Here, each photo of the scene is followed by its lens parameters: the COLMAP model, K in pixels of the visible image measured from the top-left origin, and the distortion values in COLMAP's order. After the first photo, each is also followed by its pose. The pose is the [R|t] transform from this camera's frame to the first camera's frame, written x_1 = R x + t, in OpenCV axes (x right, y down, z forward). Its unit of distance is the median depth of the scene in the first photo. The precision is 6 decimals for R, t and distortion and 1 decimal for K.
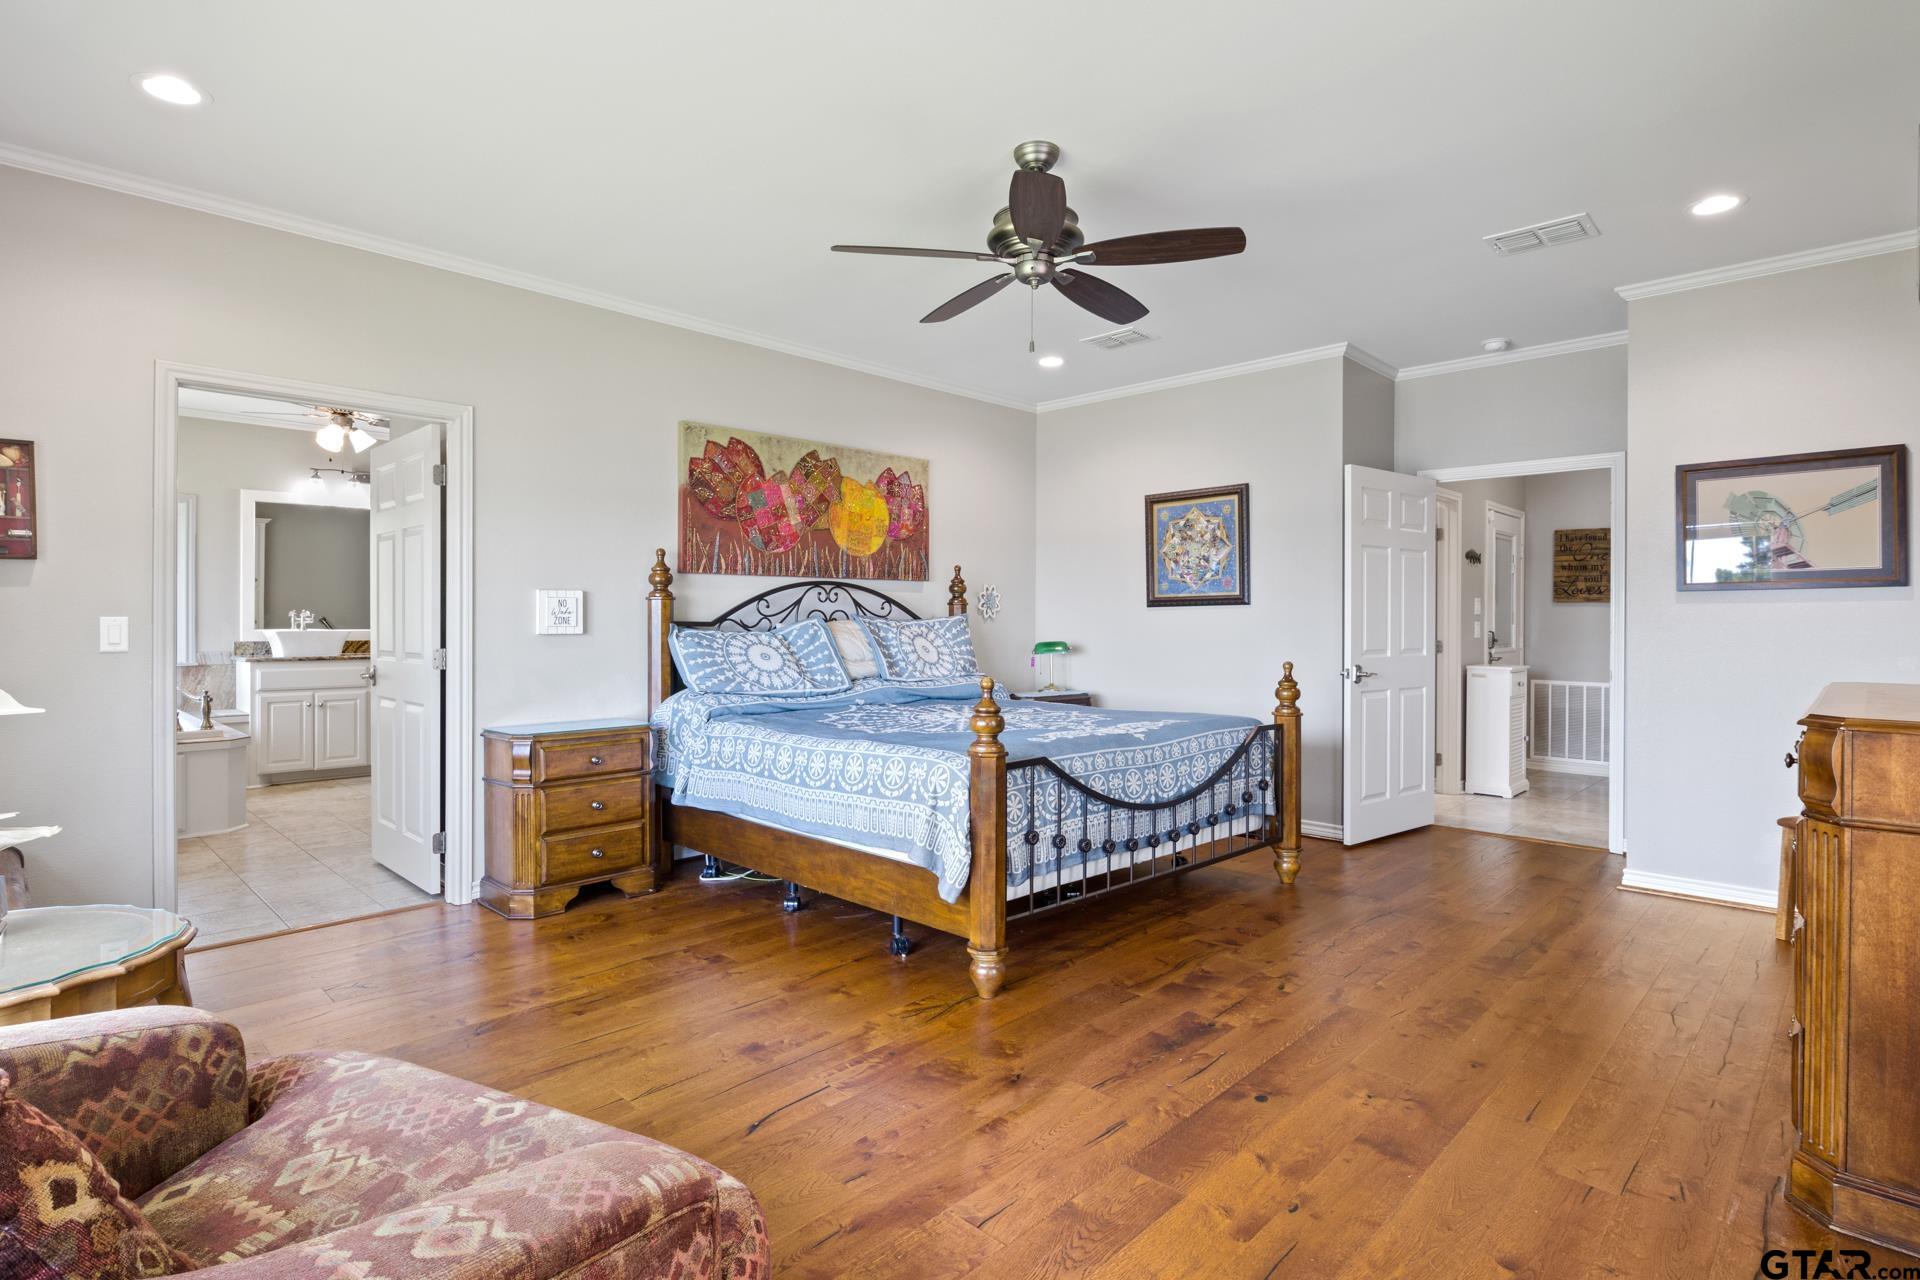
lens RADIAL K [[962.0, 0, 967.0], [0, 962.0, 619.4], [0, 0, 1]] dist [-0.003638, -0.001411]
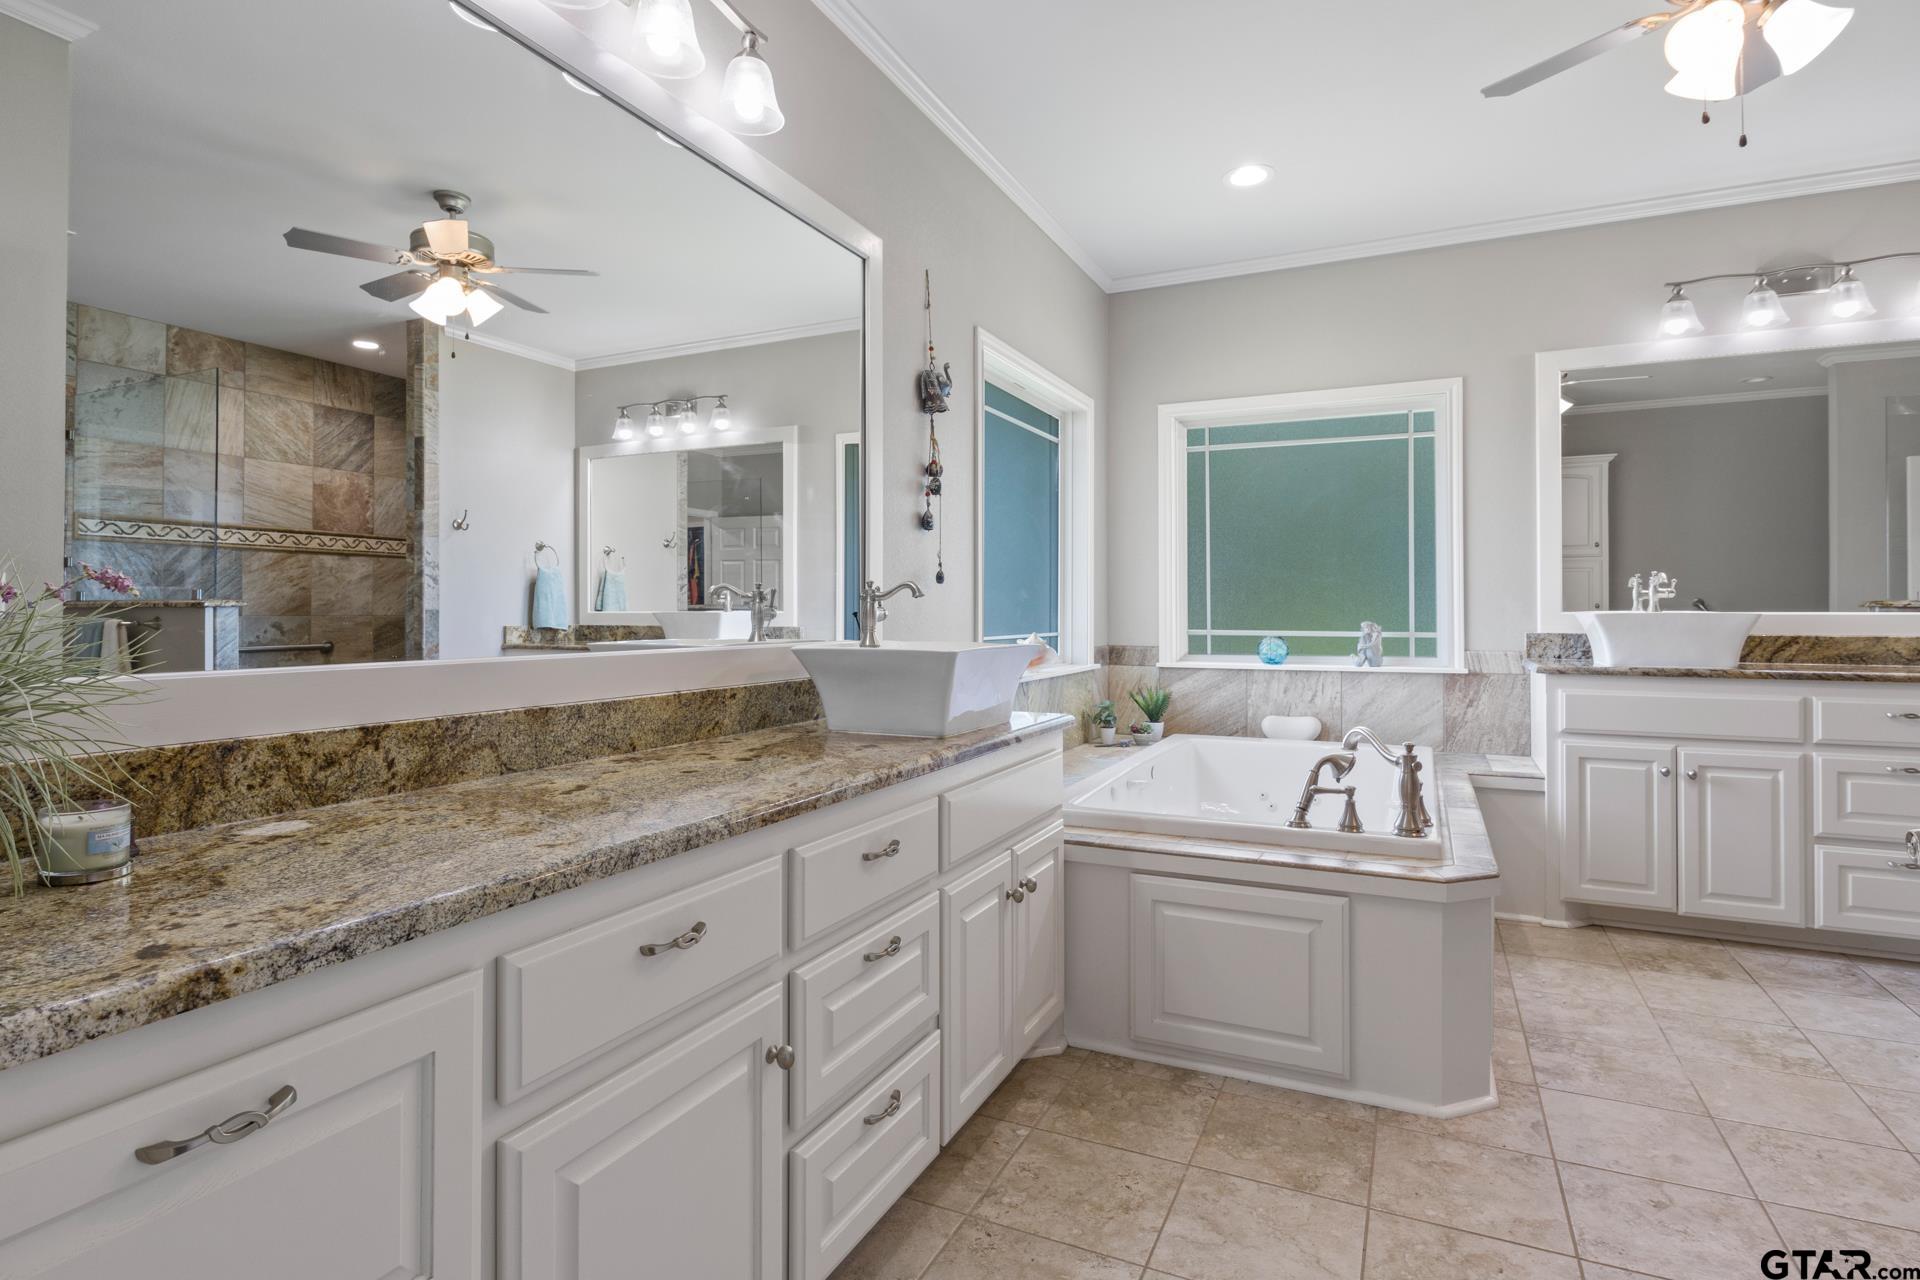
lens RADIAL K [[975.8, 0, 959.0], [0, 975.8, 600.8], [0, 0, 1]] dist [-0.001581, -0.000406]
pose [[0.320464, -0.014572, -0.947148, -0.343898], [0.000089, 0.999882, -0.015353, 0.013231], [0.947261, 0.004836, 0.320428, 0.519759]]
